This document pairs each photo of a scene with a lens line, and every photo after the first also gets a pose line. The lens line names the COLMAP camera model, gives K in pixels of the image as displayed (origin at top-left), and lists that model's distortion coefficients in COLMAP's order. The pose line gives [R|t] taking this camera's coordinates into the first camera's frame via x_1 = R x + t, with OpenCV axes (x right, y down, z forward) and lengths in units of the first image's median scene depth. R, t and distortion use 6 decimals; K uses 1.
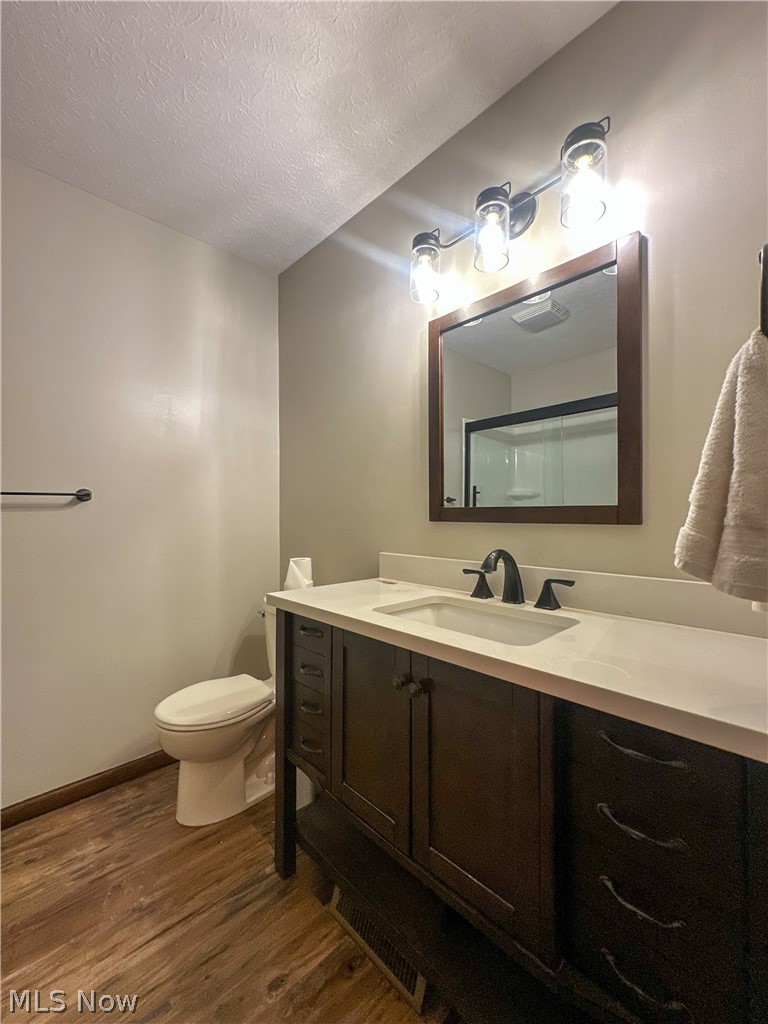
lens RADIAL K [[428.1, 0, 384.0], [0, 428.1, 512.0], [0, 0, 1]] dist [-0.001097, -0.000286]
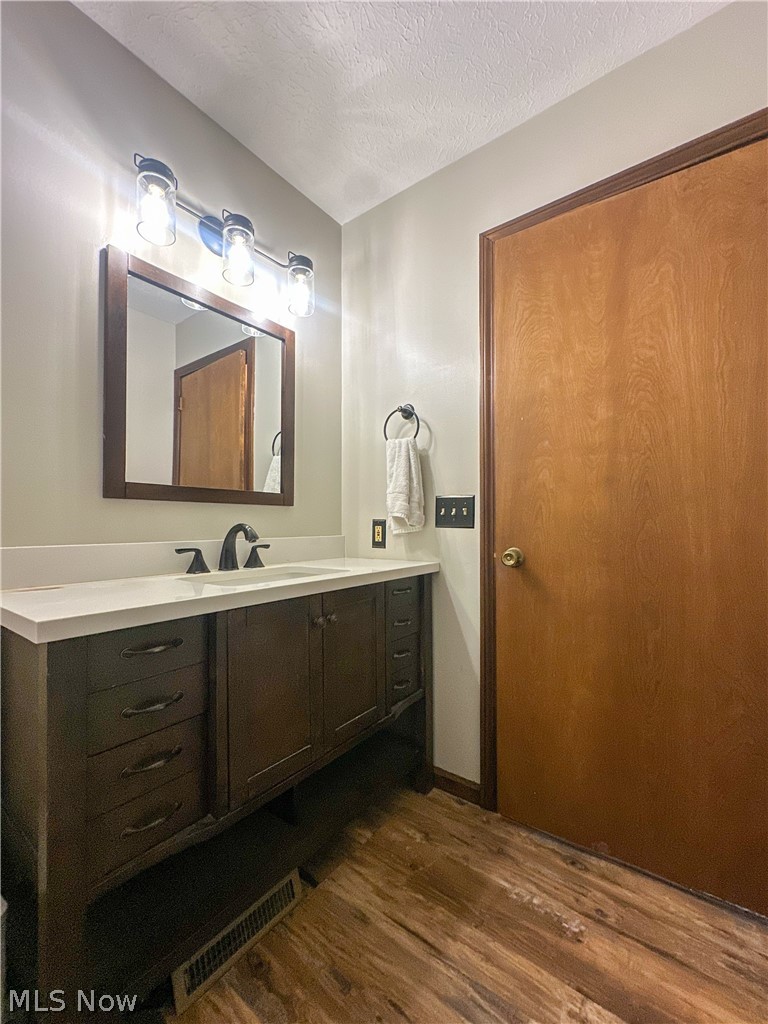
lens RADIAL K [[428.1, 0, 384.0], [0, 428.1, 512.0], [0, 0, 1]] dist [-0.001097, -0.000286]
pose [[-0.162758, 0.027837, 0.986273, -0.962413], [-0.008705, 0.999522, -0.029648, 0.086790], [-0.986628, -0.013411, -0.162438, 0.801036]]
